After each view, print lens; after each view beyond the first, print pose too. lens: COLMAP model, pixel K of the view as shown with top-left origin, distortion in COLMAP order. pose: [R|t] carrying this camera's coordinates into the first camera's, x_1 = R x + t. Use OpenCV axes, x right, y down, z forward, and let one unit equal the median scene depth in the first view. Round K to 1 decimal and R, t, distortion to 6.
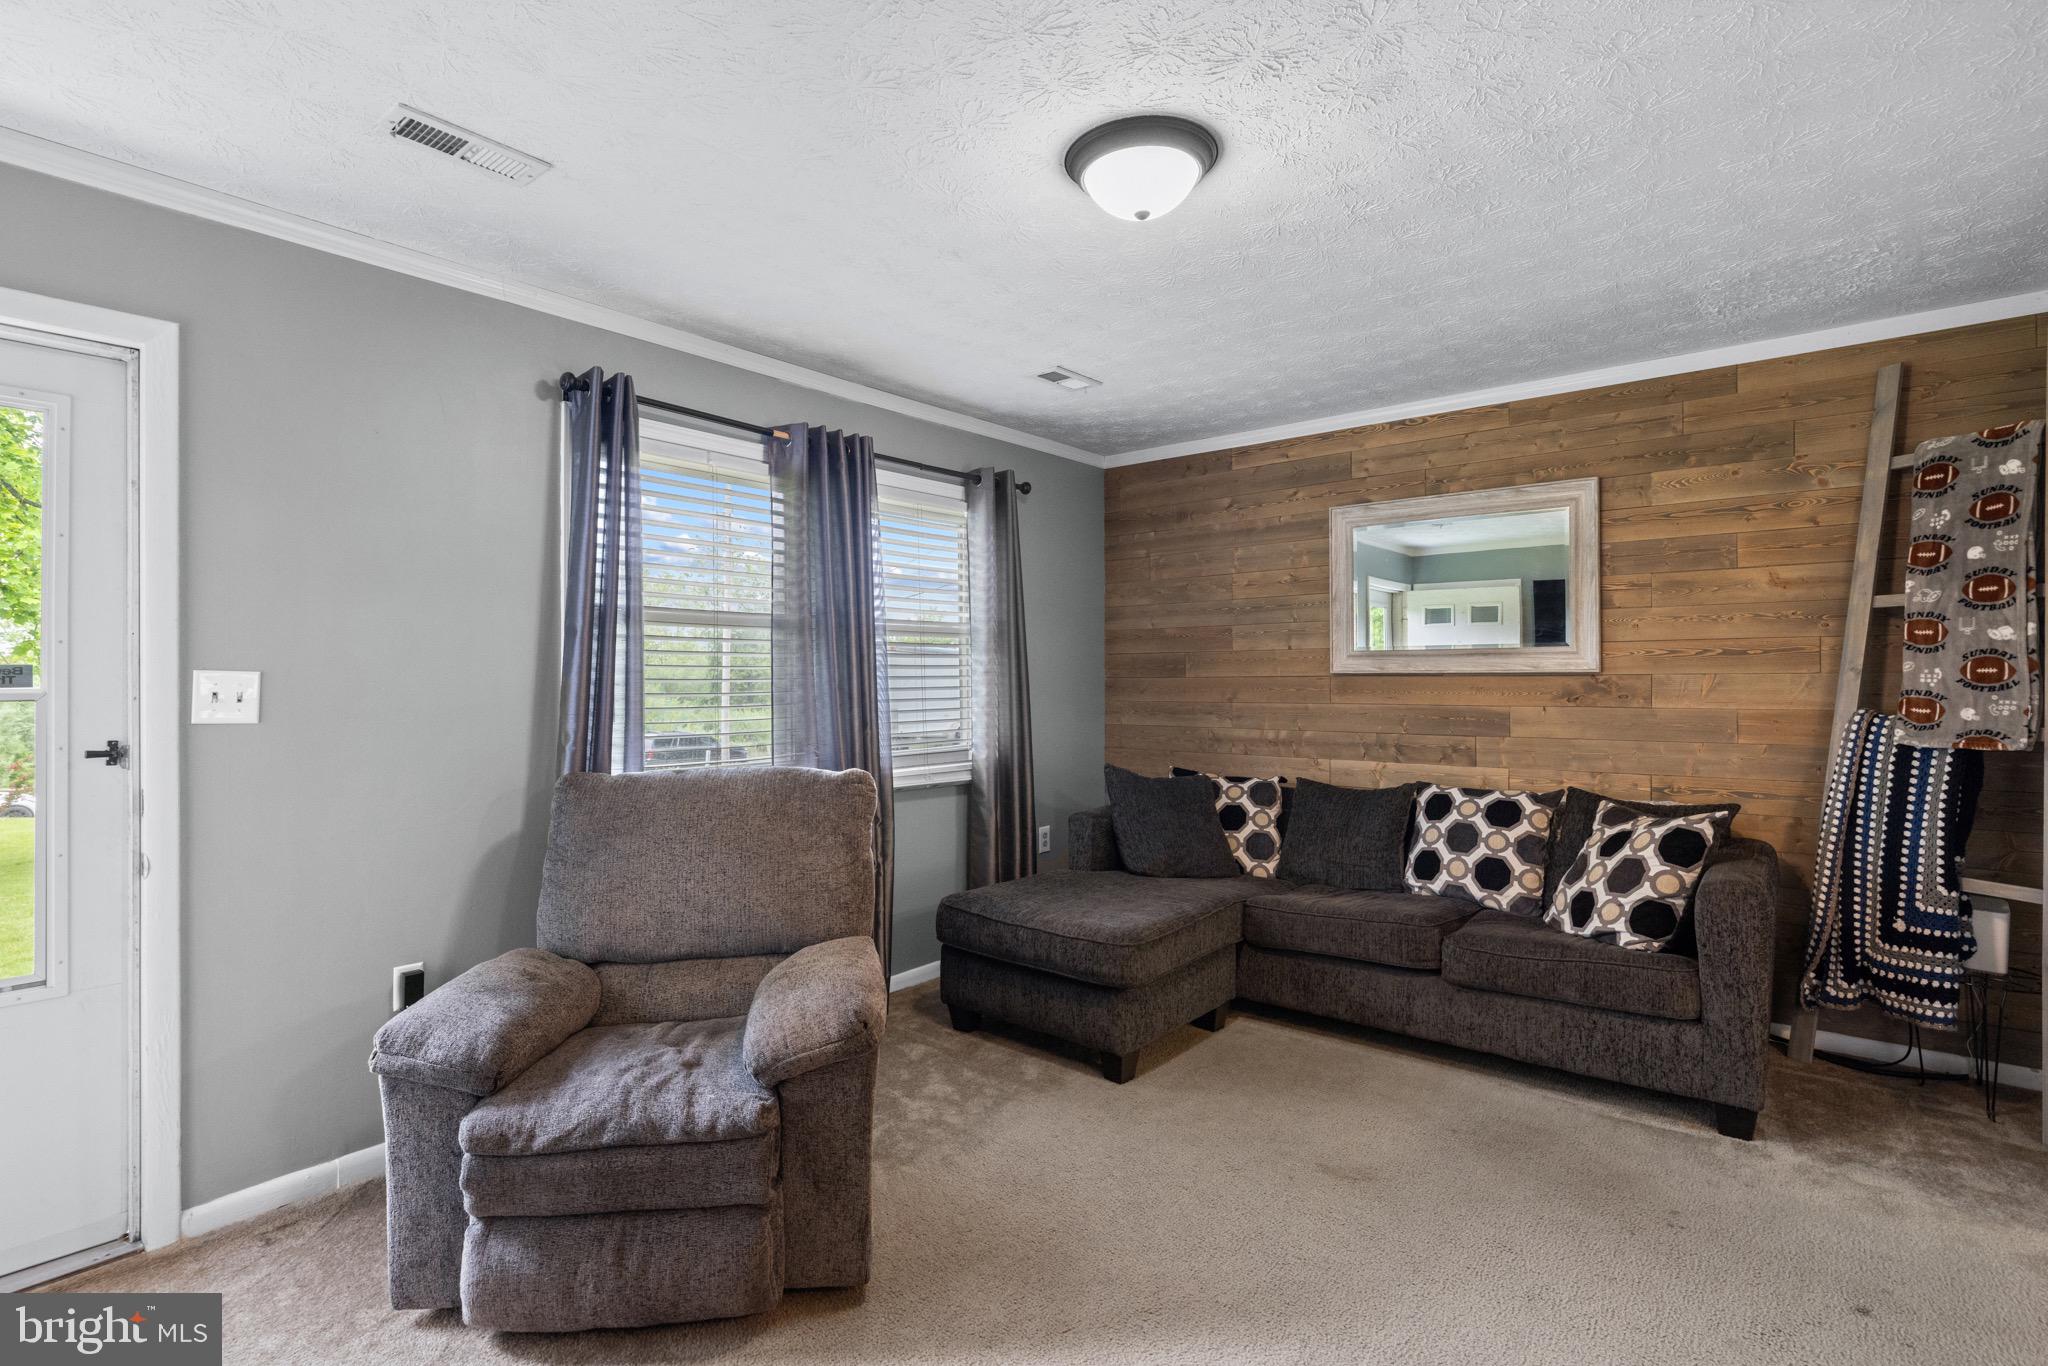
lens RADIAL K [[996.3, 0, 1038.4], [0, 996.3, 679.1], [0, 0, 1]] dist [-0.015215, 0.000385]
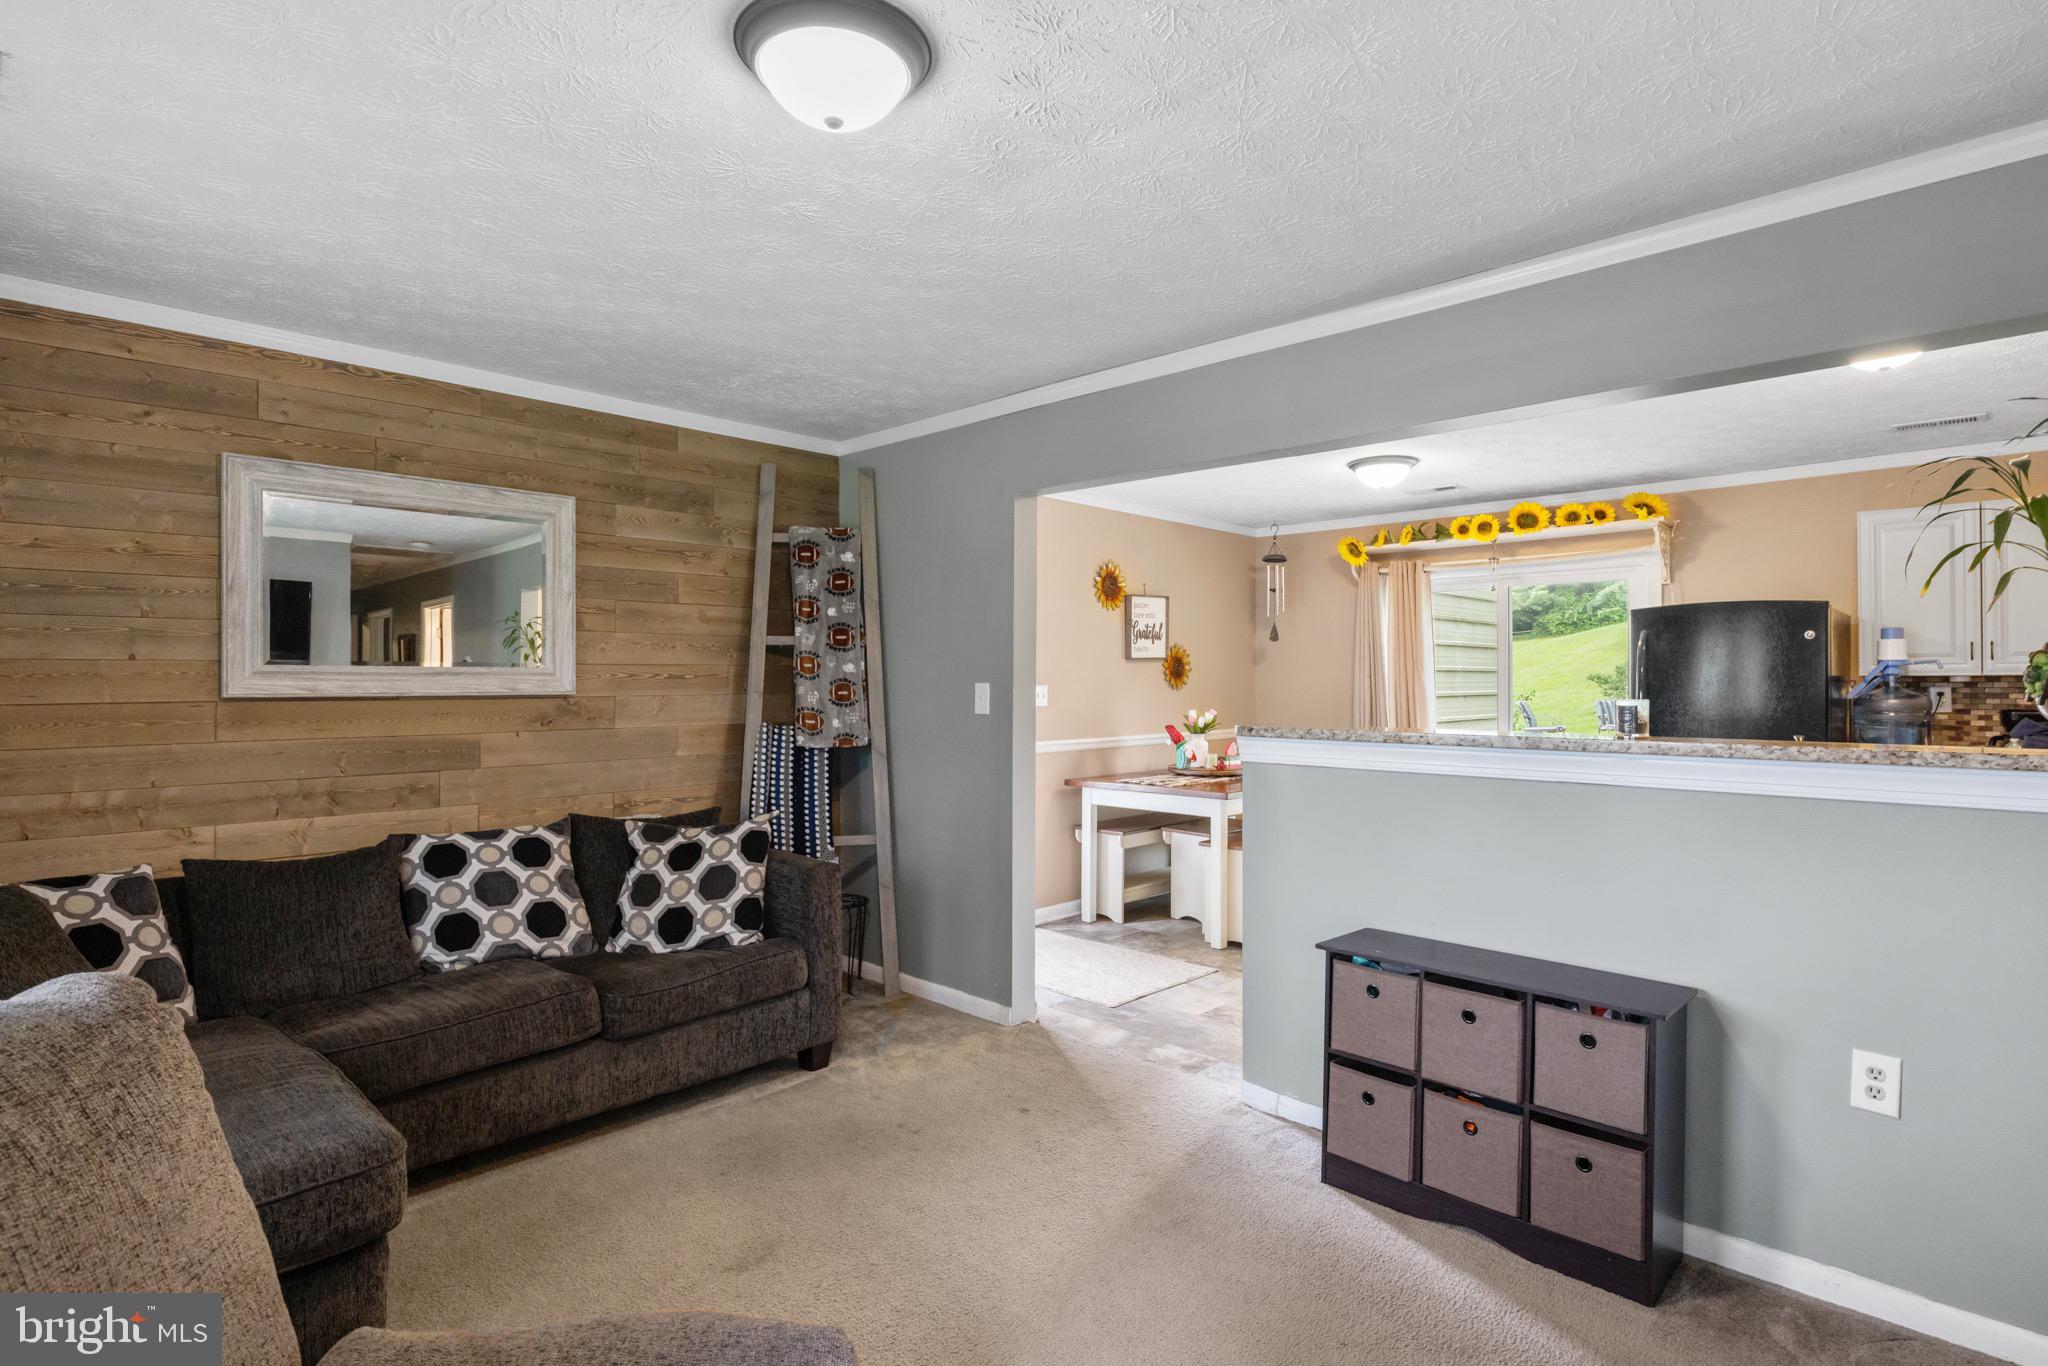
lens RADIAL K [[996.3, 0, 1045.8], [0, 996.3, 685.4], [0, 0, 1]] dist [-0.015215, 0.000385]
pose [[0.070914, 0.002762, 0.997479, -0.409052], [0.004977, 0.999983, -0.003123, -0.011206], [-0.997470, 0.005186, 0.070899, 0.484432]]
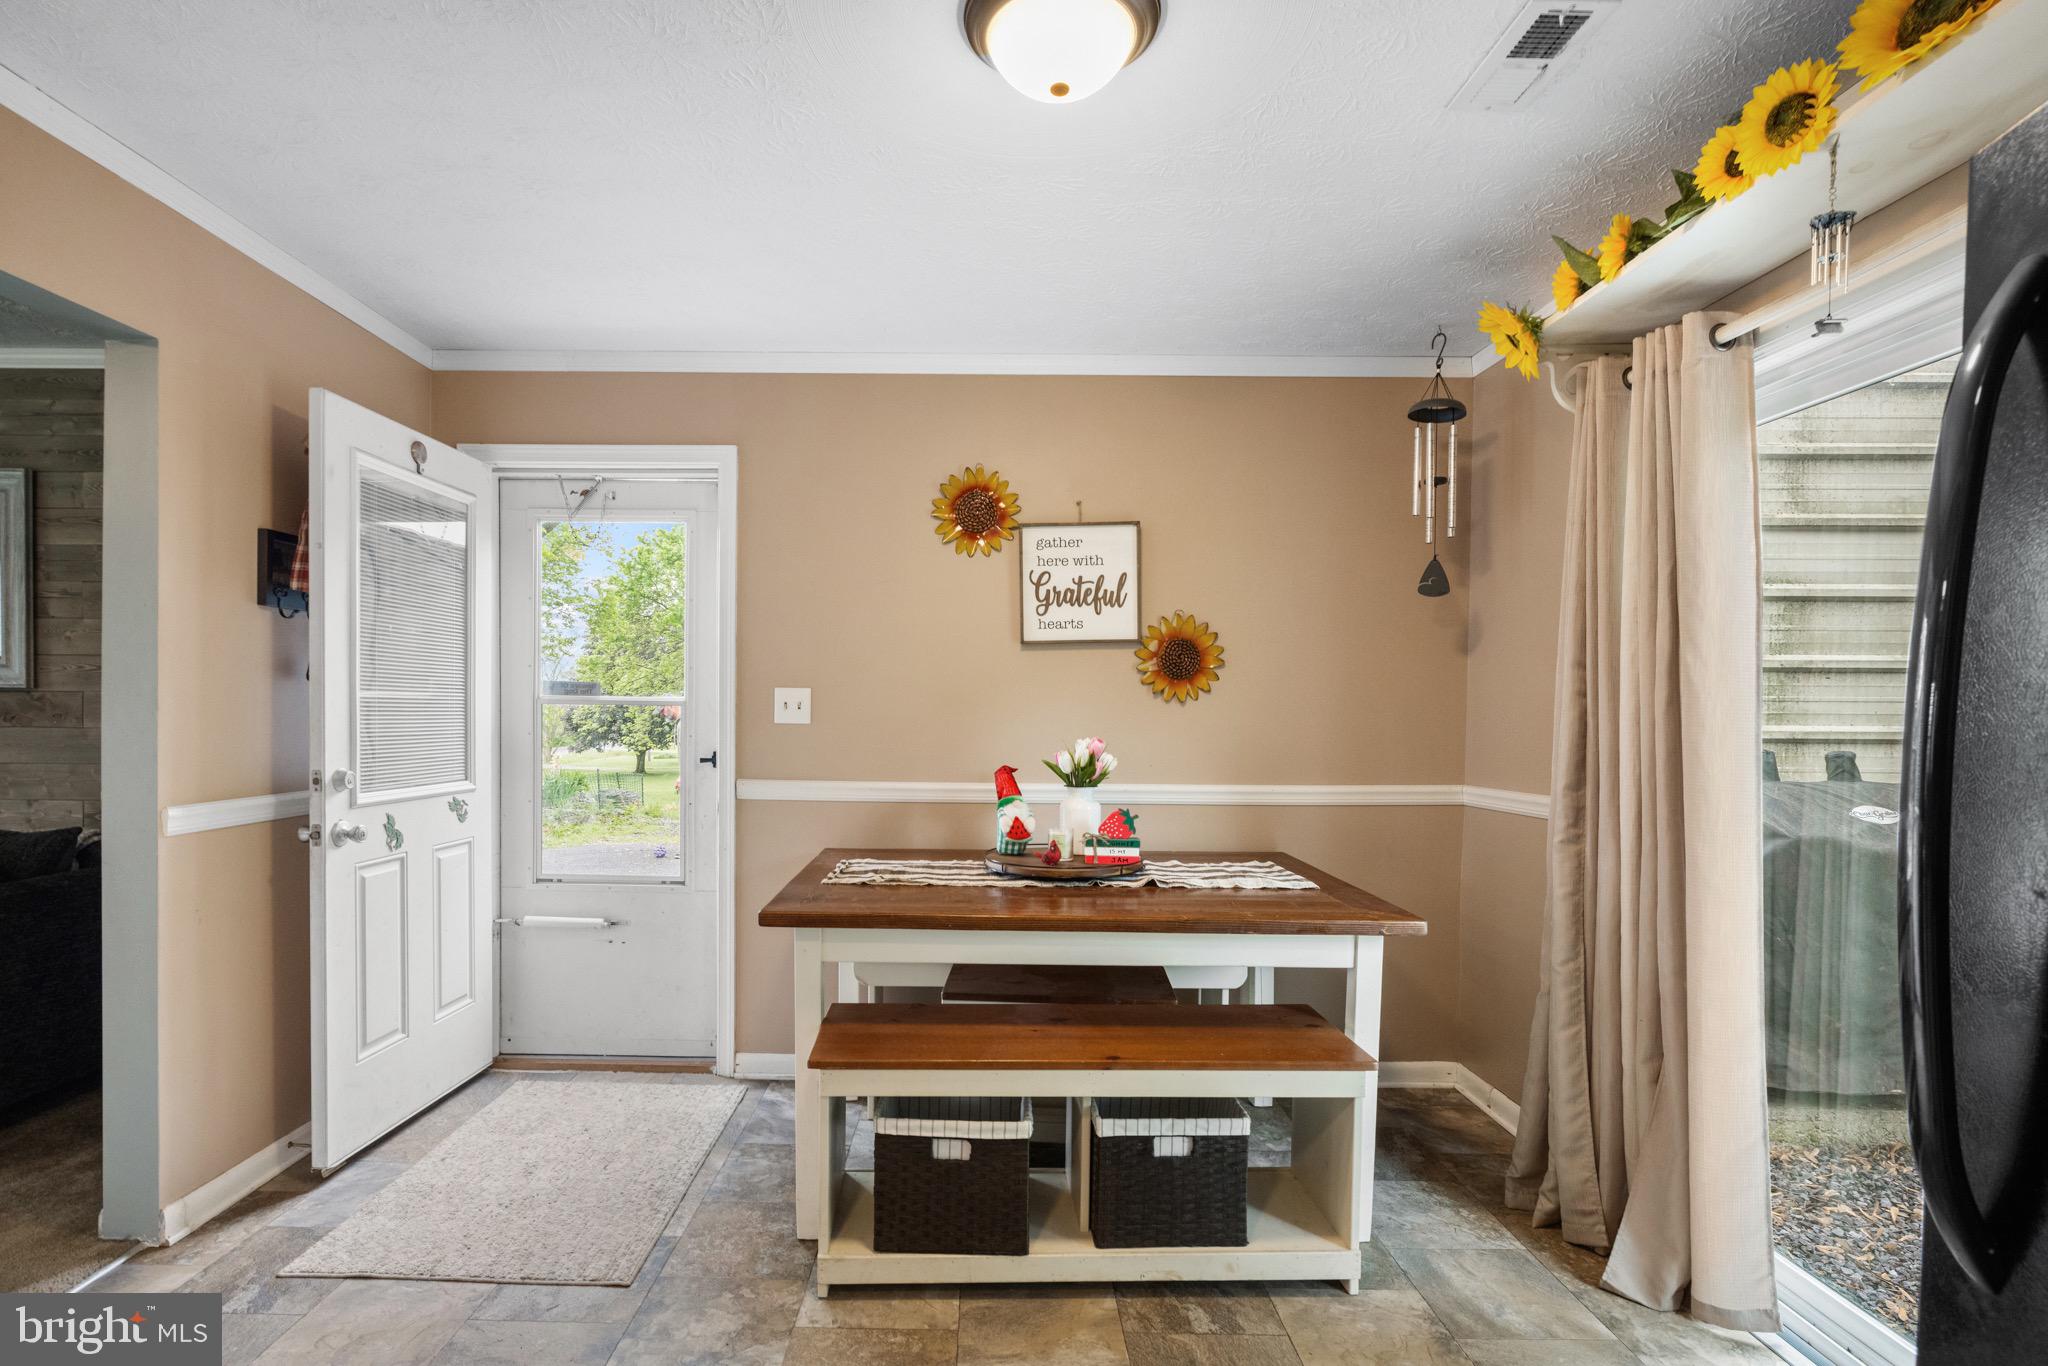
lens RADIAL K [[996.3, 0, 992.7], [0, 996.3, 735.9], [0, 0, 1]] dist [-0.015215, 0.000385]
pose [[0.770376, 0.004760, 0.637572, 0.707542], [-0.012518, 0.999892, 0.007660, 0.019858], [-0.637467, -0.013882, 0.770353, -0.251948]]
